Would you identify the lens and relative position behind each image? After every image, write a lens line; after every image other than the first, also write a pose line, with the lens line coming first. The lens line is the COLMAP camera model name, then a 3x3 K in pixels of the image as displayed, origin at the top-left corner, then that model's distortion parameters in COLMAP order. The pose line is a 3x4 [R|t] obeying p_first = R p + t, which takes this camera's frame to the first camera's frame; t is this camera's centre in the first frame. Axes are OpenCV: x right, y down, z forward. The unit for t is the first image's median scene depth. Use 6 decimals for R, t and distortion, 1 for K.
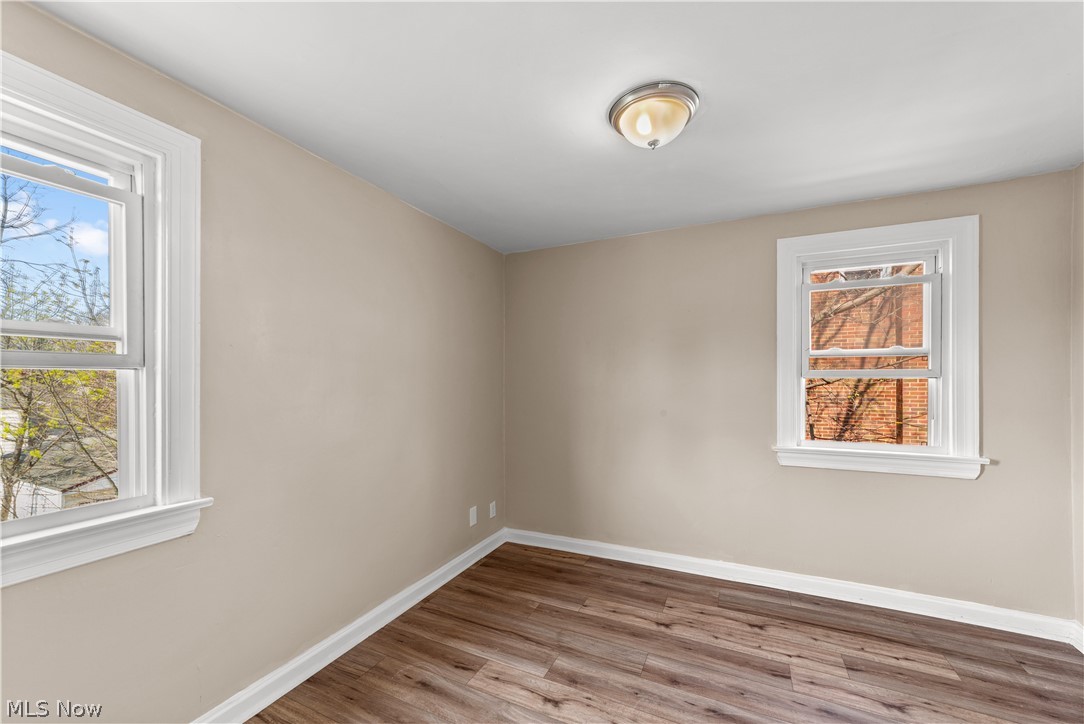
lens RADIAL K [[421.0, 0, 545.2], [0, 421.0, 381.6], [0, 0, 1]] dist [-0.019758, 0.009455]
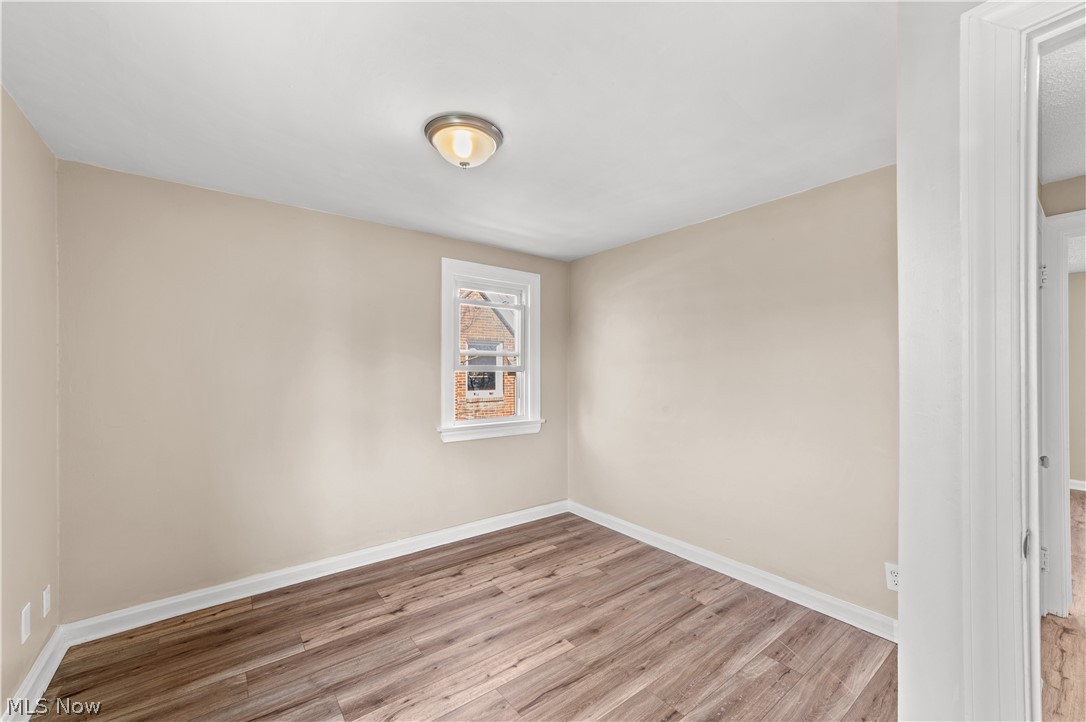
lens RADIAL K [[421.8, 0, 546.2], [0, 421.8, 380.6], [0, 0, 1]] dist [-0.019758, 0.009455]
pose [[0.460385, -0.017293, 0.887551, -0.445522], [0.004757, 0.999844, 0.017014, -0.001753], [-0.887707, -0.003611, 0.460396, 0.197817]]
